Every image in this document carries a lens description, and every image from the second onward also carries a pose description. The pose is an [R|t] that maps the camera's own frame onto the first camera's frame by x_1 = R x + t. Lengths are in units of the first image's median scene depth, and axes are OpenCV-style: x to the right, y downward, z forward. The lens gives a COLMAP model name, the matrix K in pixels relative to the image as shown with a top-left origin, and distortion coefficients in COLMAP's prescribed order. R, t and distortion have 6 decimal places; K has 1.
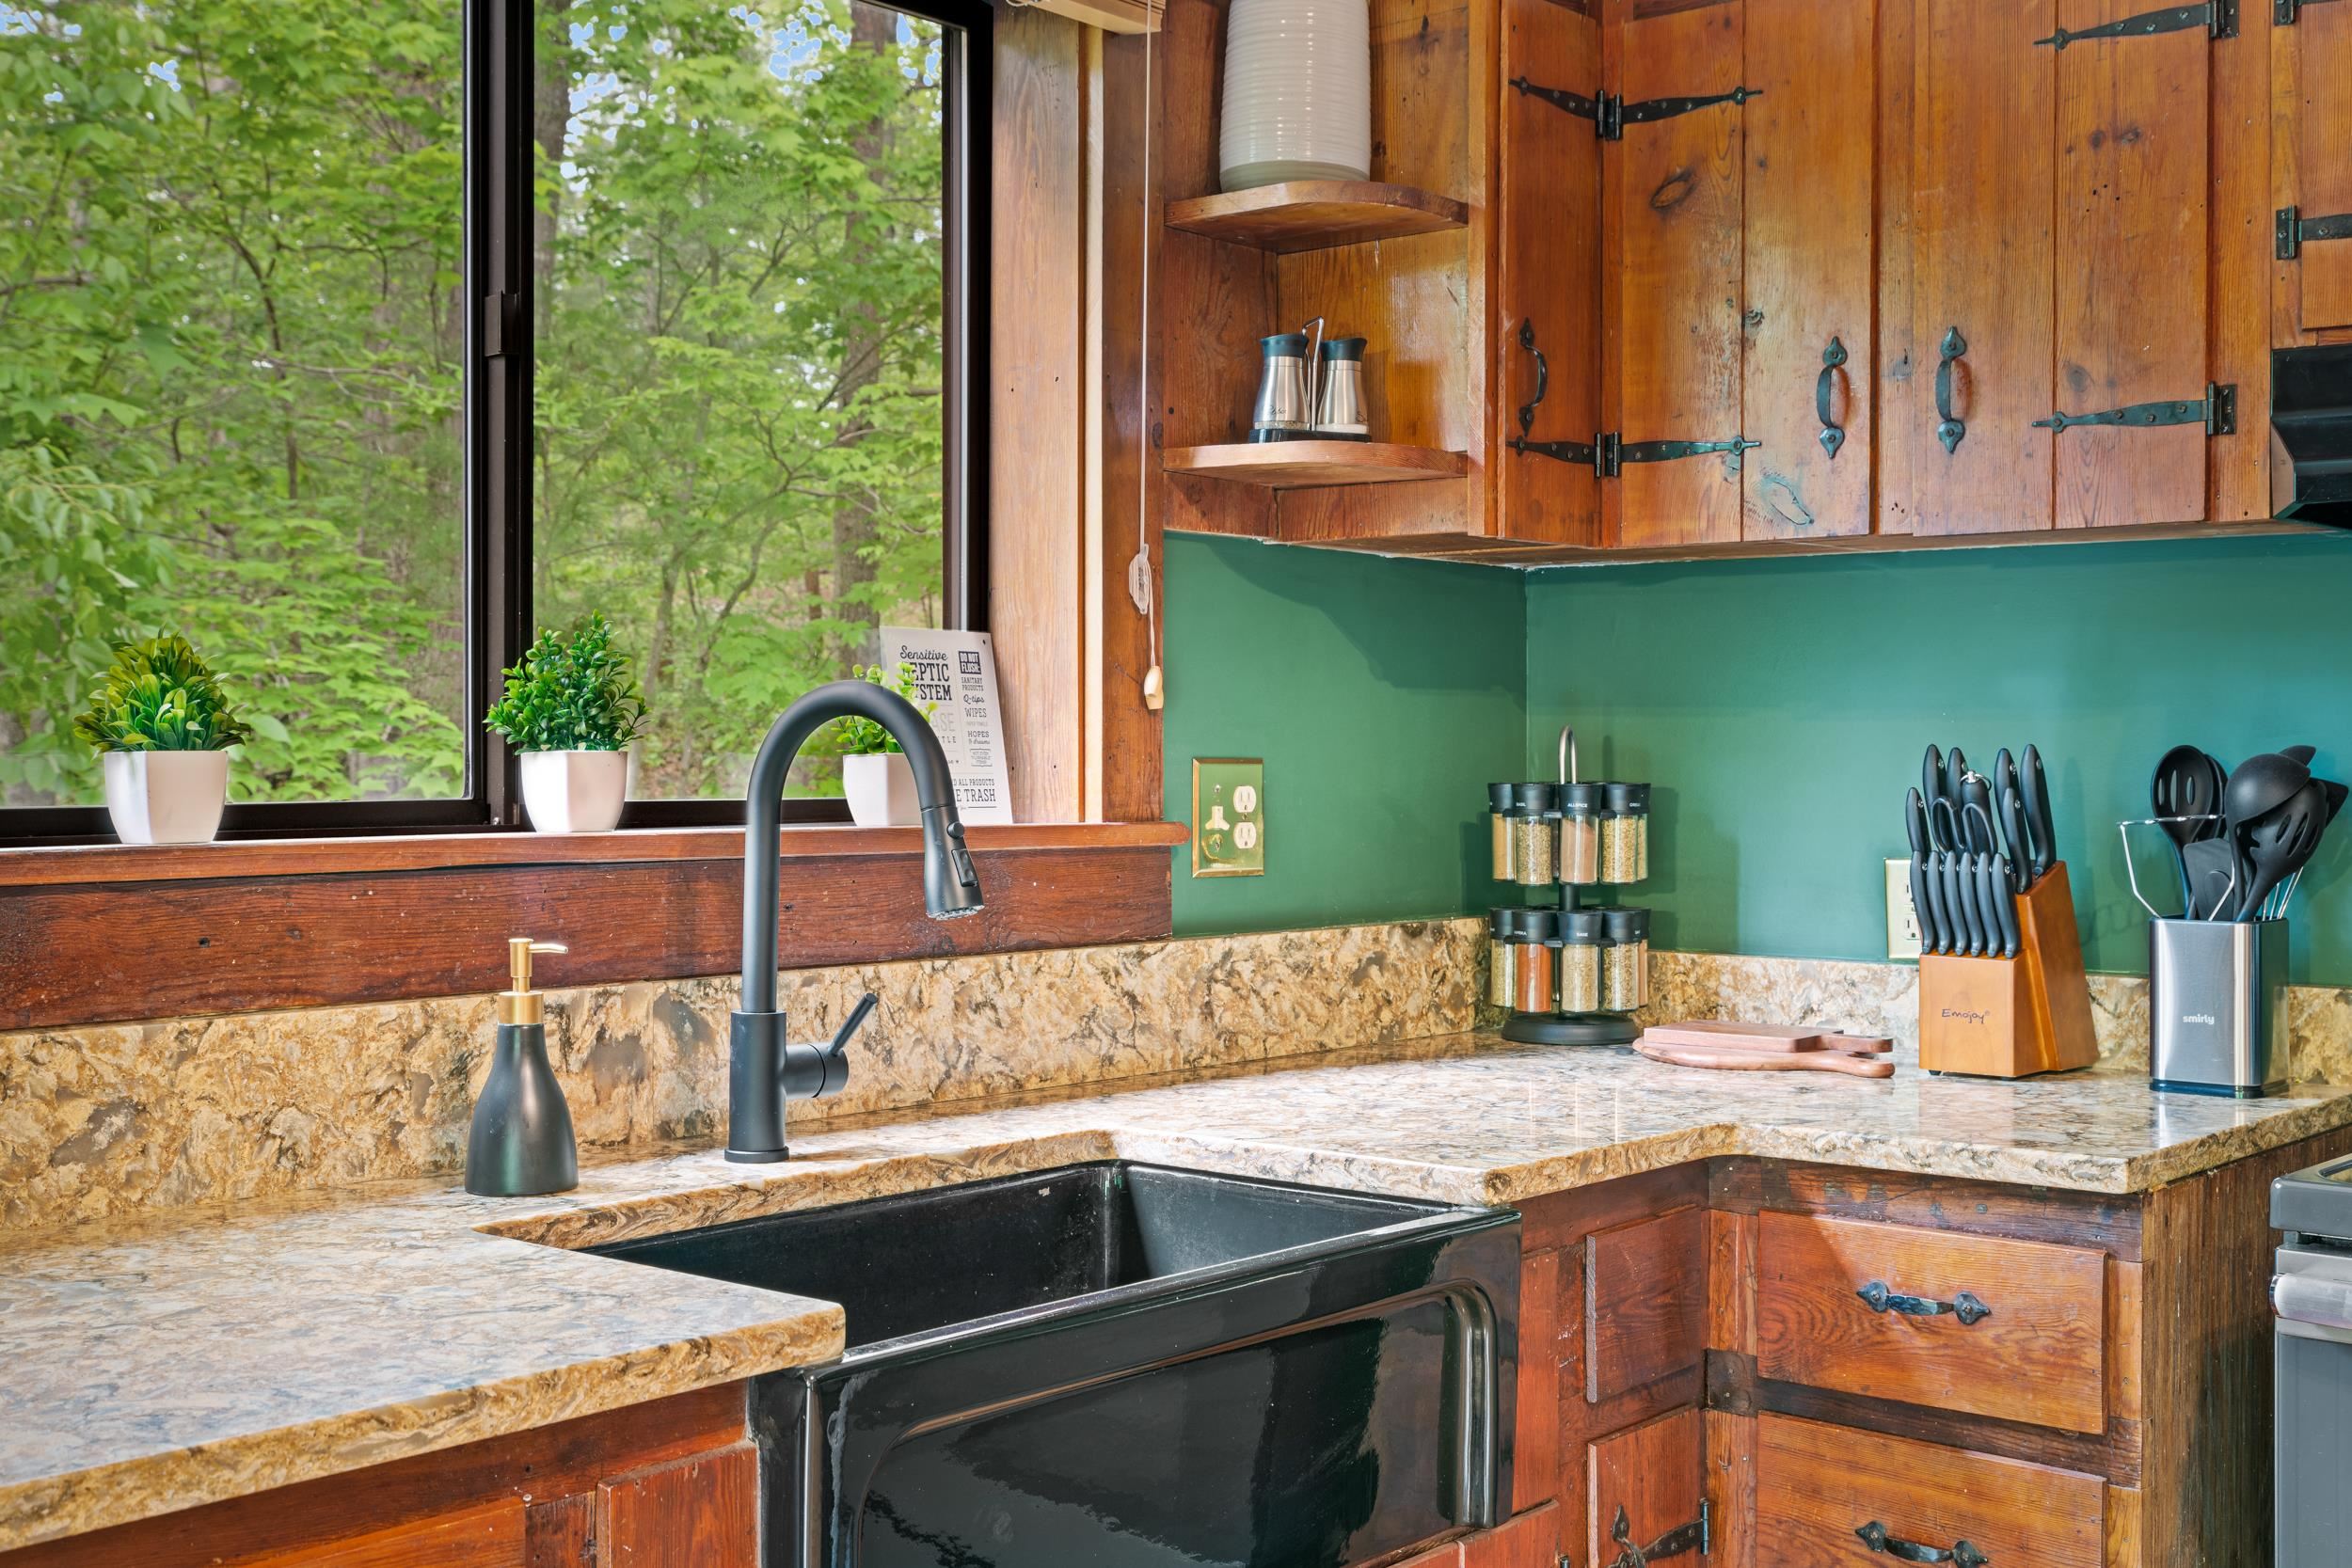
lens RADIAL K [[2871.9, 0, 1176.0], [0, 2871.9, 784.0], [0, 0, 1]] dist [0.006344, 0.011254]
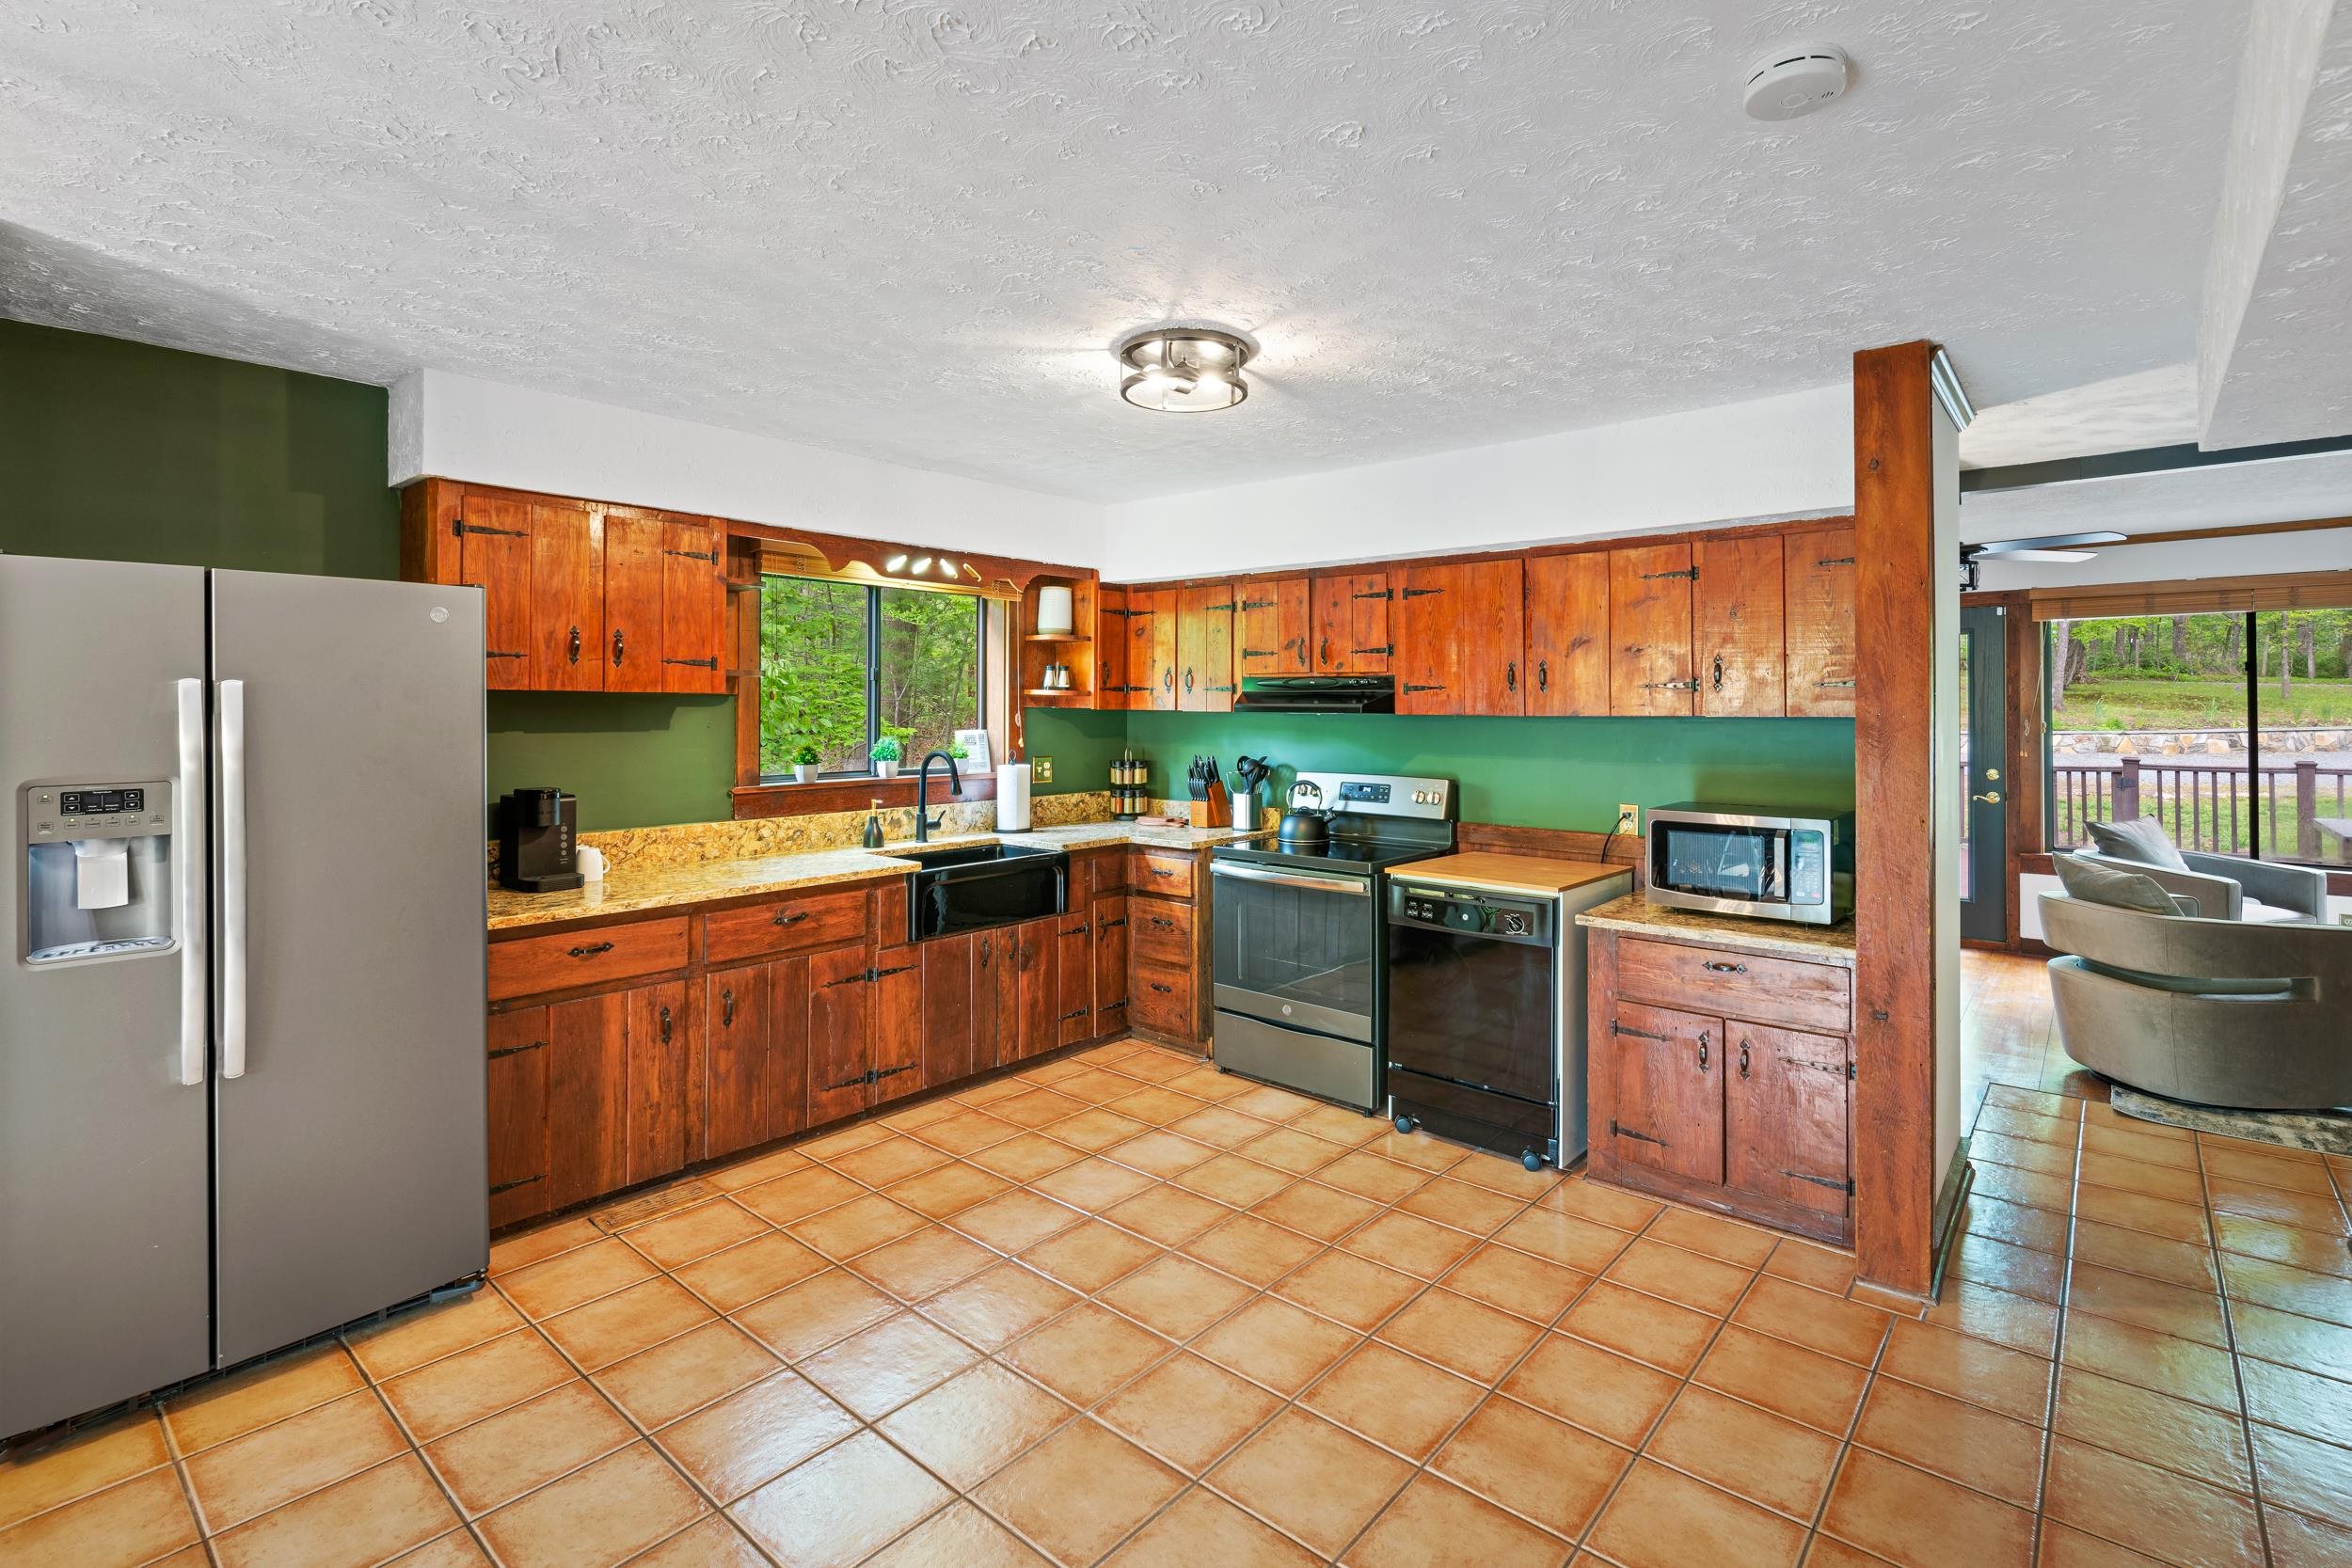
lens RADIAL K [[1183.9, 0, 1239.1], [0, 1183.9, 718.6], [0, 0, 1]] dist [-0.000581, -0.000991]
pose [[0.999516, 0.003370, 0.030918, 0.283462], [-0.003434, 0.999992, 0.002030, -0.077027], [-0.030911, -0.002135, 0.999520, -0.904057]]
